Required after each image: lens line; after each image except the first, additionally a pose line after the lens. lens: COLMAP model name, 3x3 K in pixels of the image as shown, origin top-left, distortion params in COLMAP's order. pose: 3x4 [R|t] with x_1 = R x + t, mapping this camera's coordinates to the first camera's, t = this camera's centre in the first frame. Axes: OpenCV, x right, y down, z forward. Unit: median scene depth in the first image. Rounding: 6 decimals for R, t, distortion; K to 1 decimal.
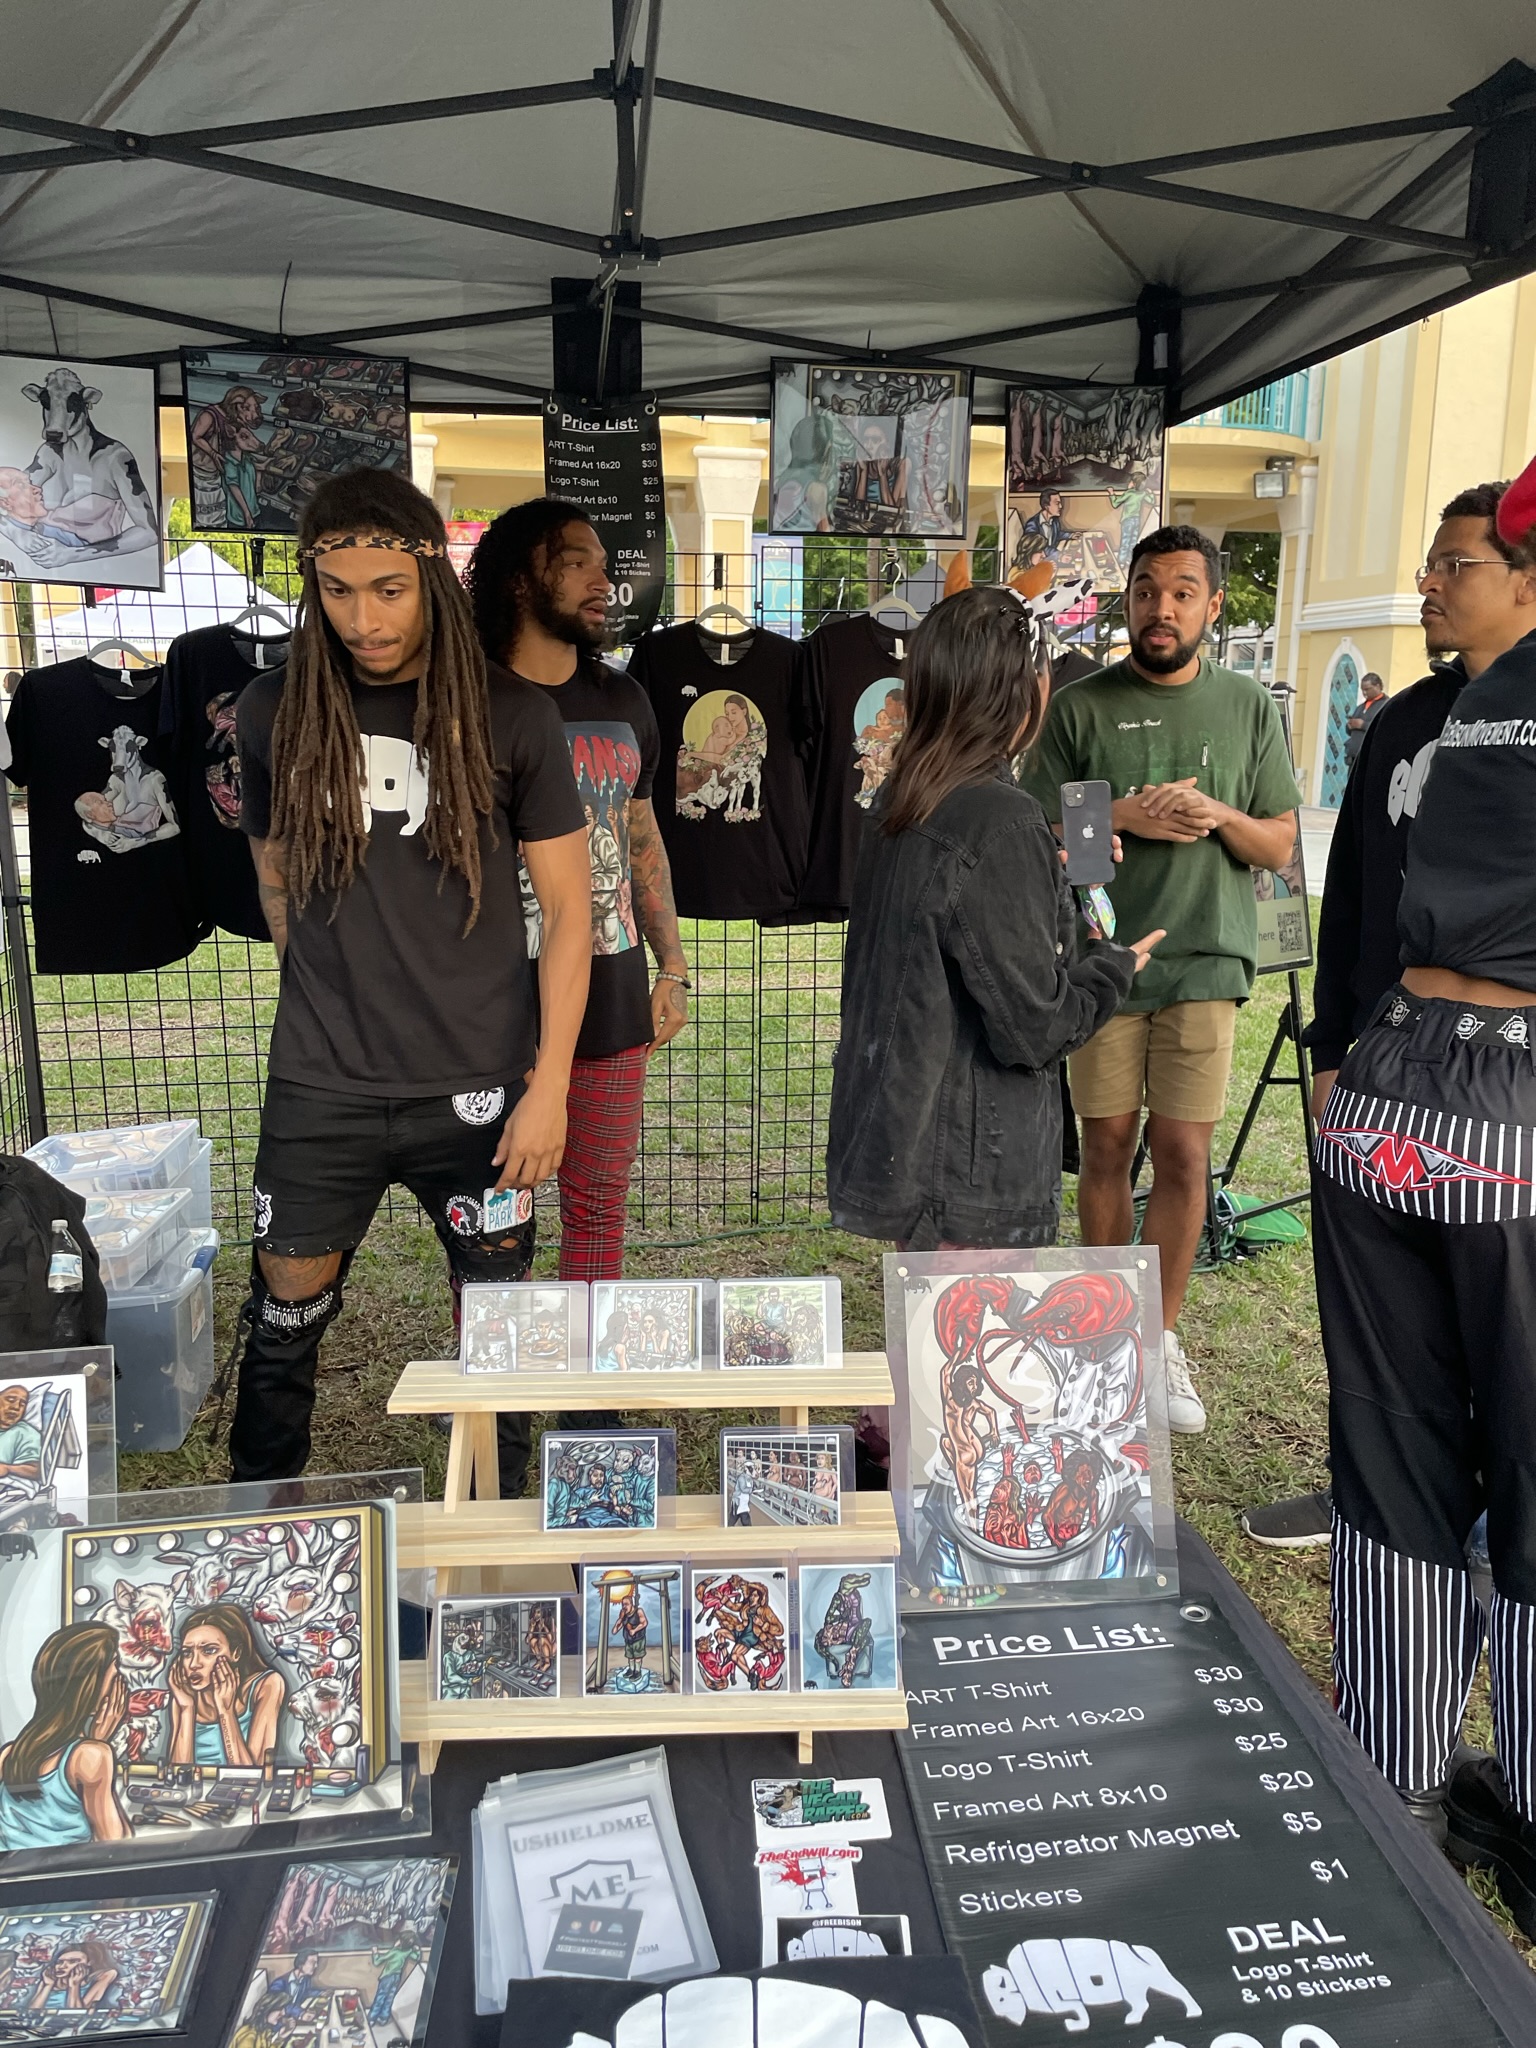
lens RADIAL K [[1578.6, 0, 761.1], [0, 1578.6, 1025.3], [0, 0, 1]] dist [0.004871, -0.054468]
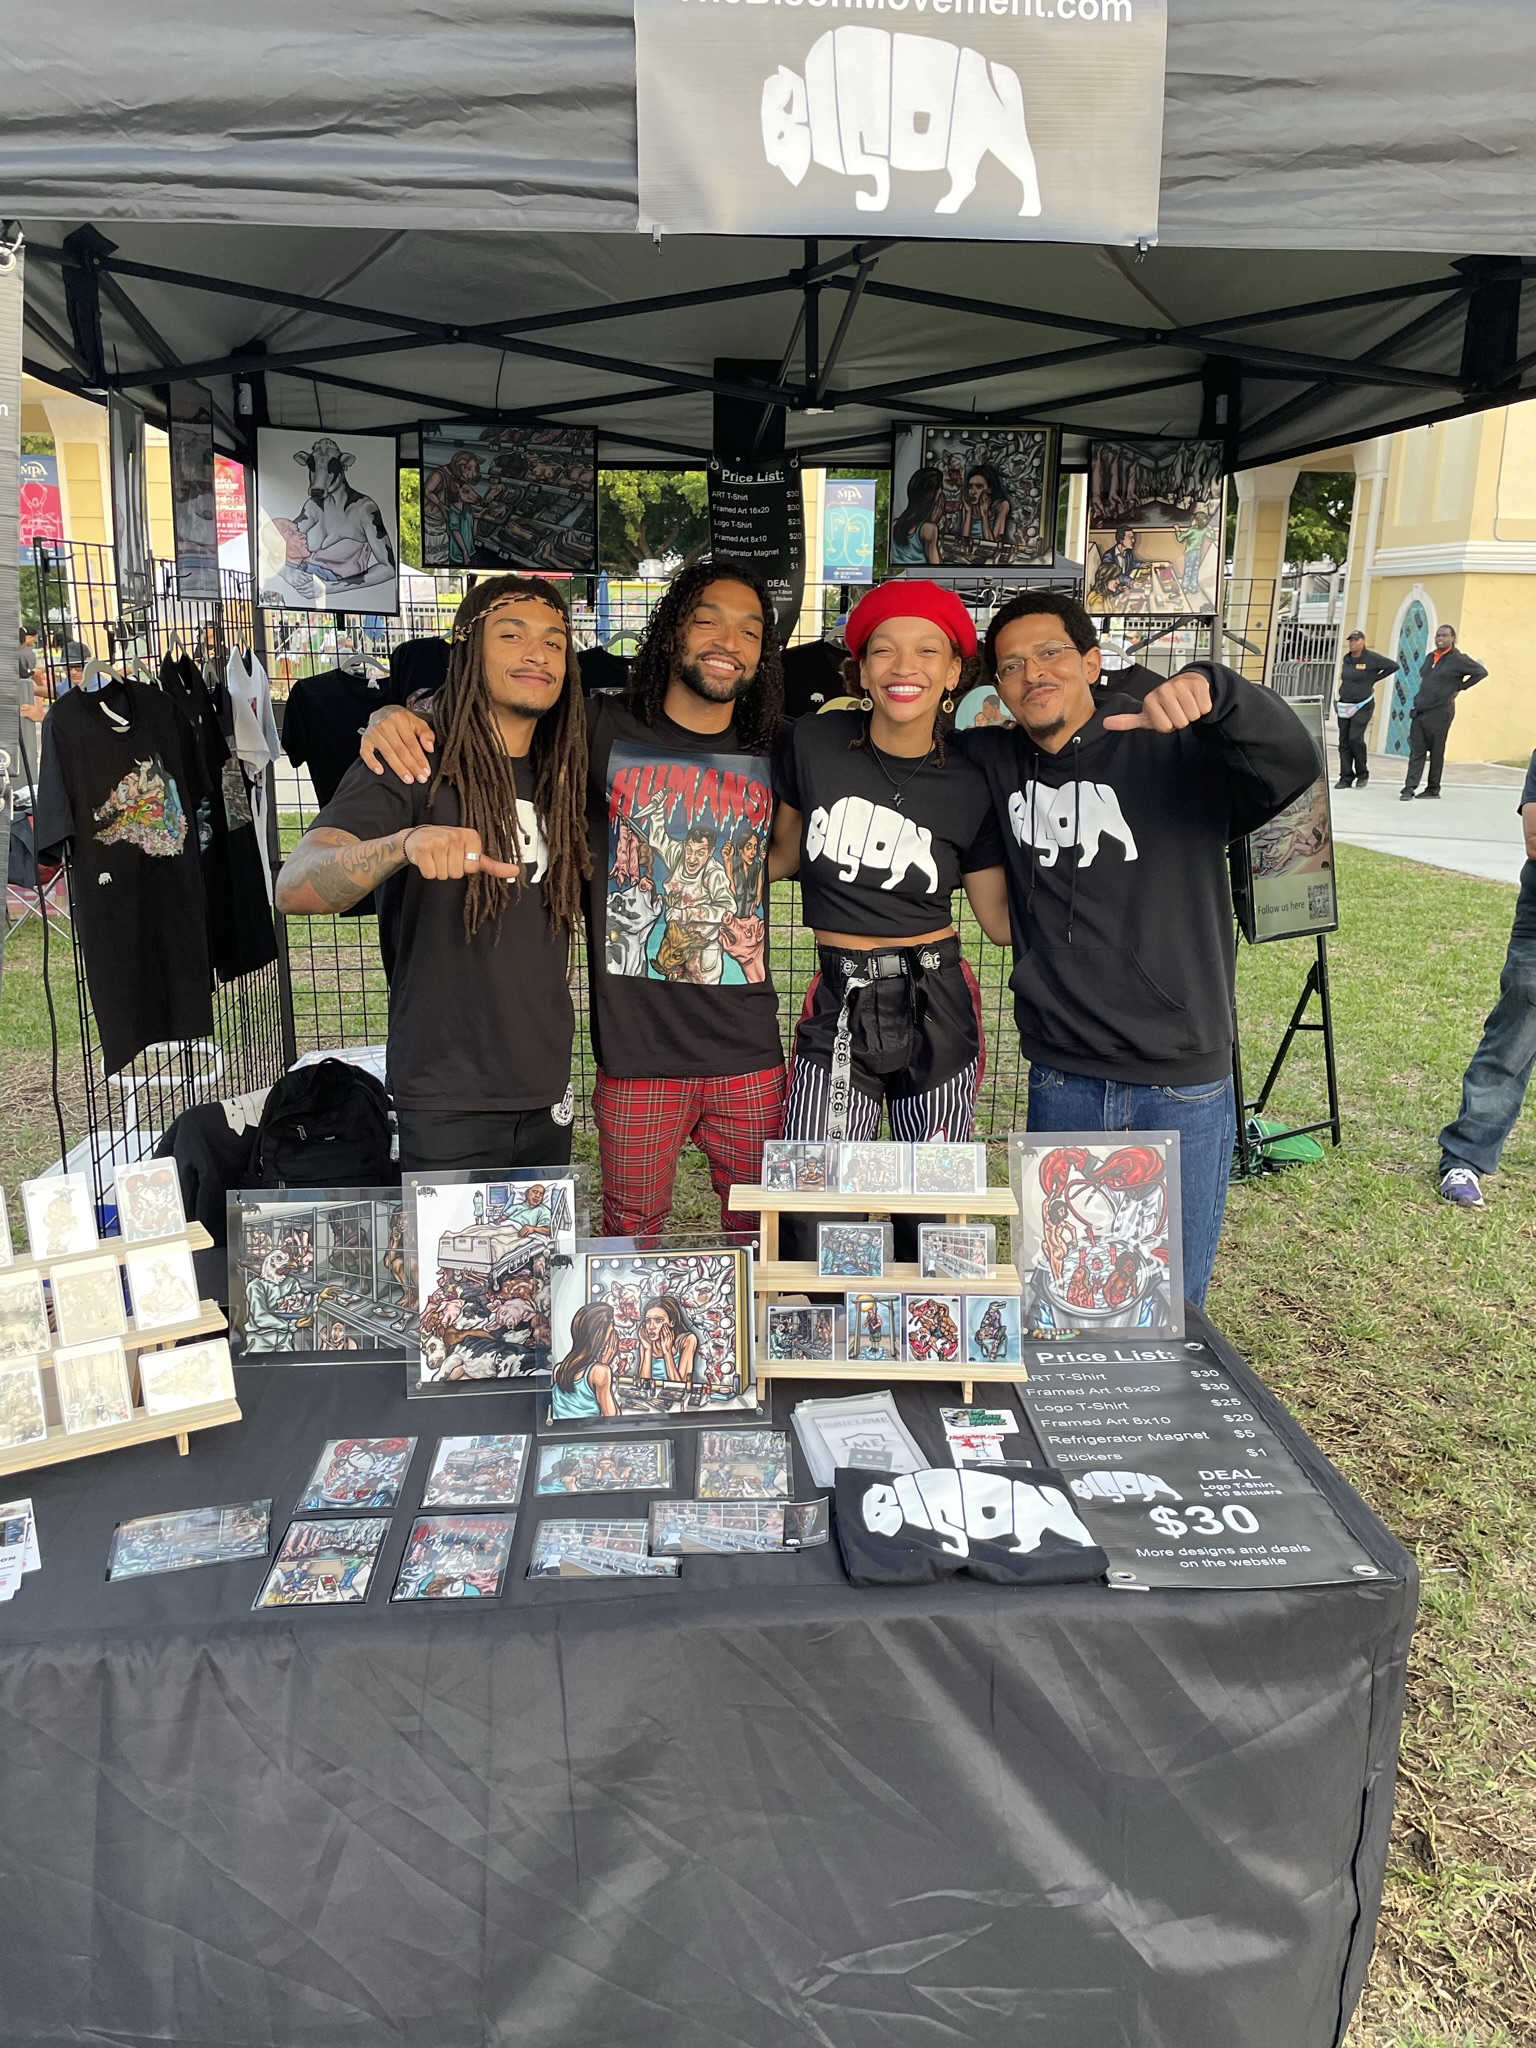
lens RADIAL K [[1578.6, 0, 707.6], [0, 1578.6, 1035.2], [0, 0, 1]] dist [0.004871, -0.054468]
pose [[0.997665, 0.019750, -0.065378, -0.128376], [-0.016497, 0.998617, 0.049918, -0.030933], [0.066273, -0.048722, 0.996611, -0.644960]]
